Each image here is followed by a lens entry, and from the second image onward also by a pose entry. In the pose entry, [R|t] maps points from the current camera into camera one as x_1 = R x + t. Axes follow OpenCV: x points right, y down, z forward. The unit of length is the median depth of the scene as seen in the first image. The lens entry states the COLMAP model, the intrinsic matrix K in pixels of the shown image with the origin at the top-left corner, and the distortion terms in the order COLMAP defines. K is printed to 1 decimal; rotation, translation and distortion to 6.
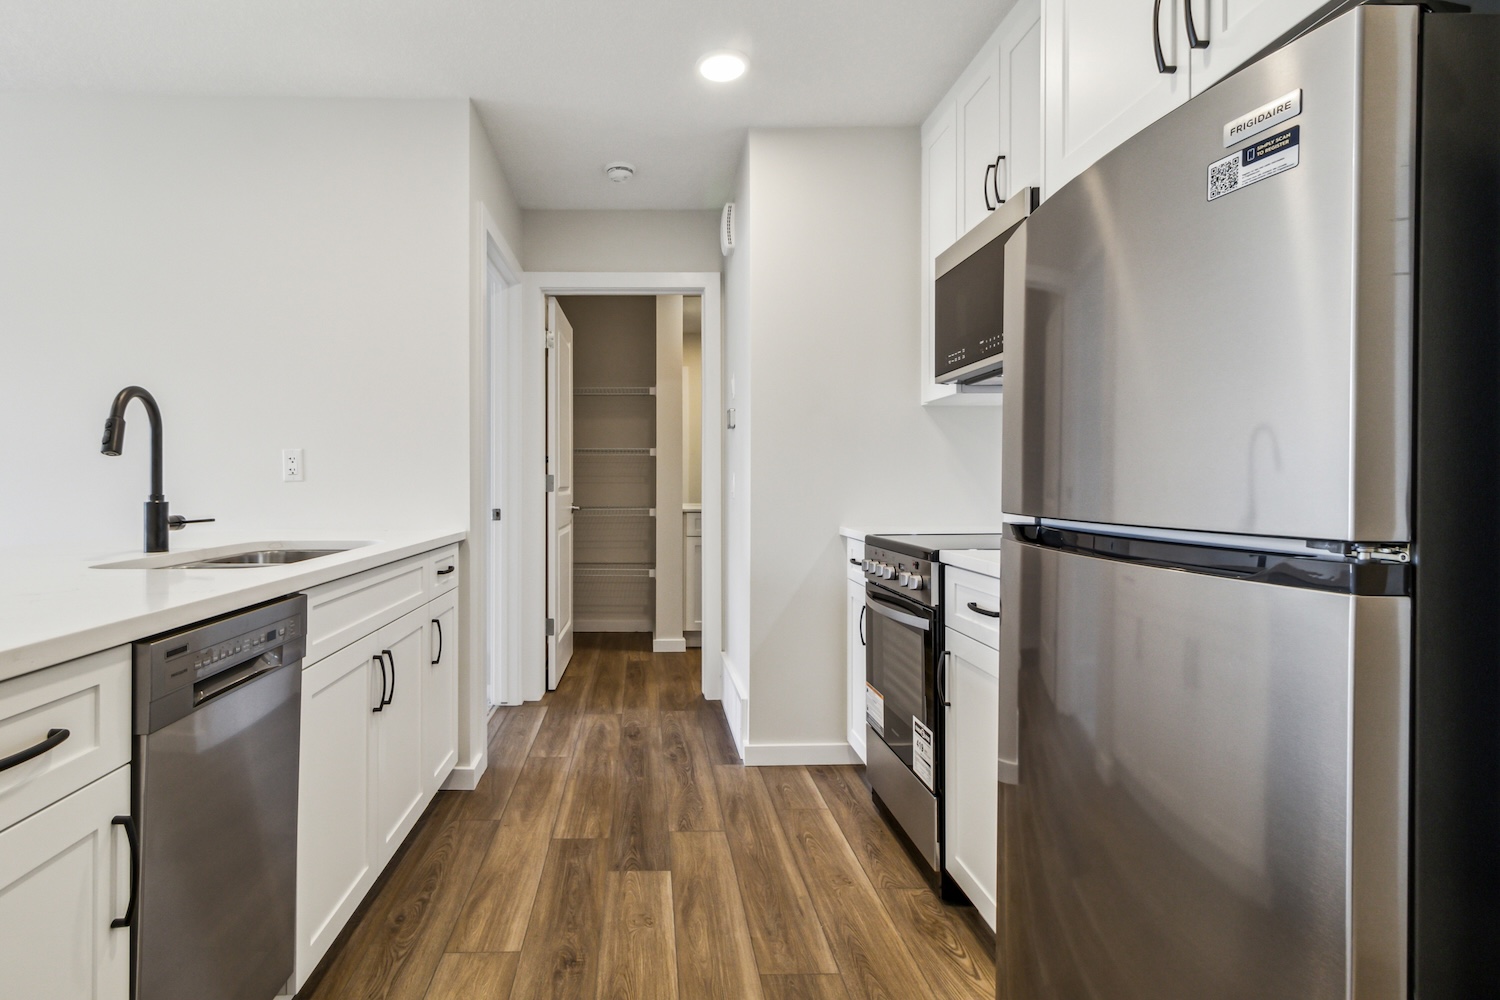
lens RADIAL K [[782.2, 0, 749.7], [0, 782.2, 489.0], [0, 0, 1]] dist [0.004060, 0.000525]
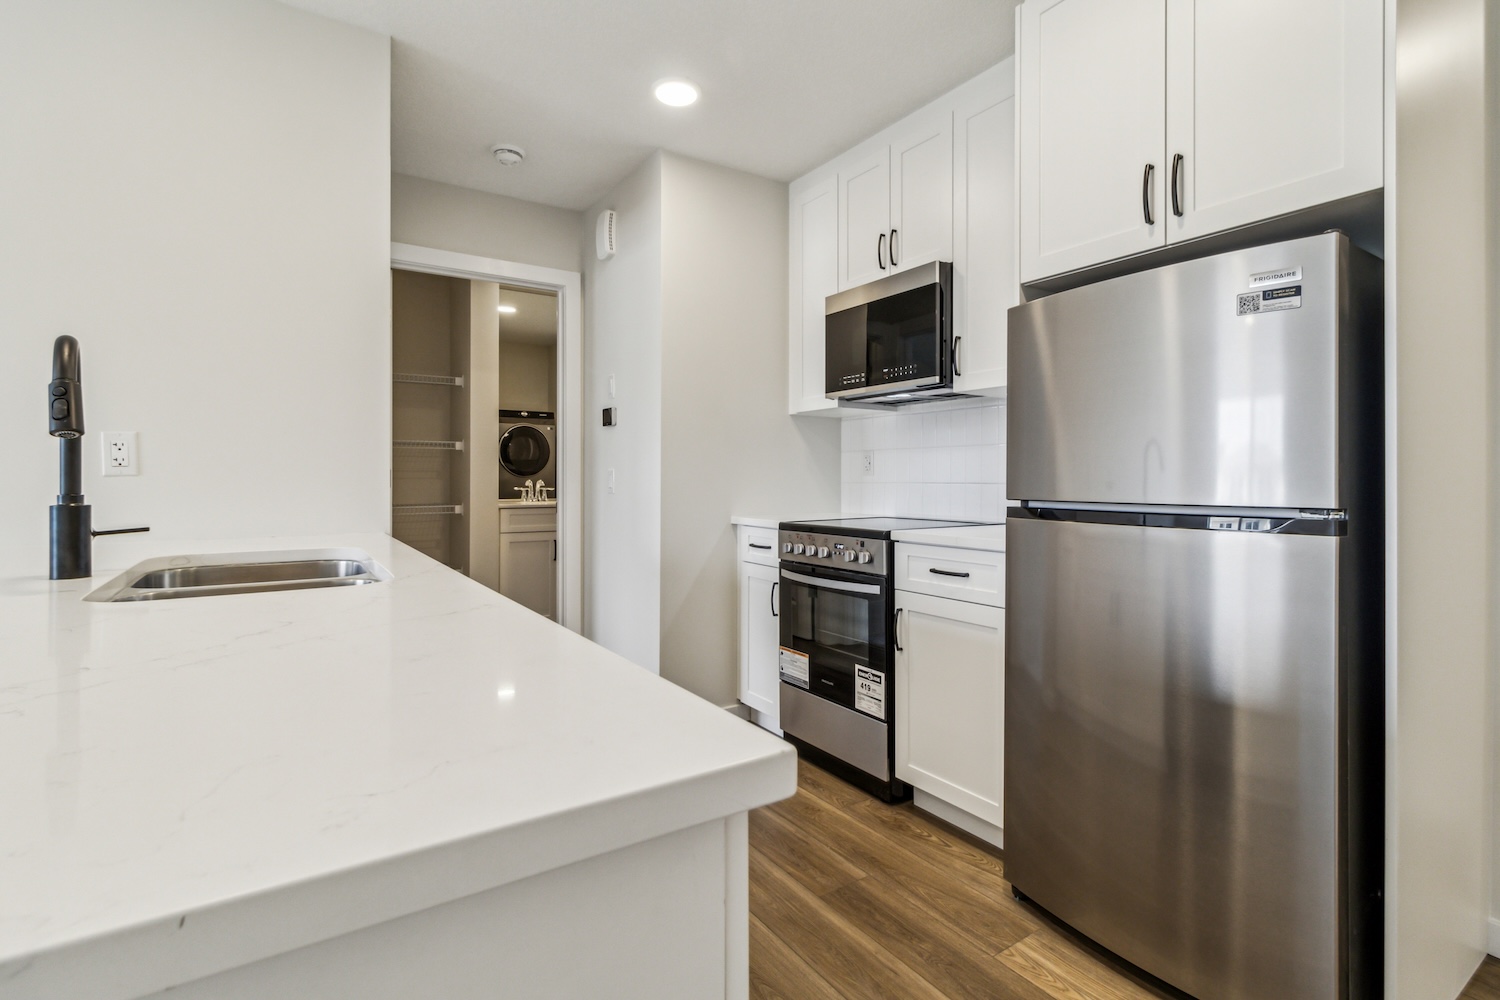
lens RADIAL K [[723.5, 0, 753.7], [0, 723.5, 482.8], [0, 0, 1]] dist [0.002836, 0.000269]
pose [[0.829880, -0.002338, 0.557938, -0.593837], [0.003612, 0.999993, -0.001182, -0.000054], [-0.557931, 0.002996, 0.829882, 0.134349]]
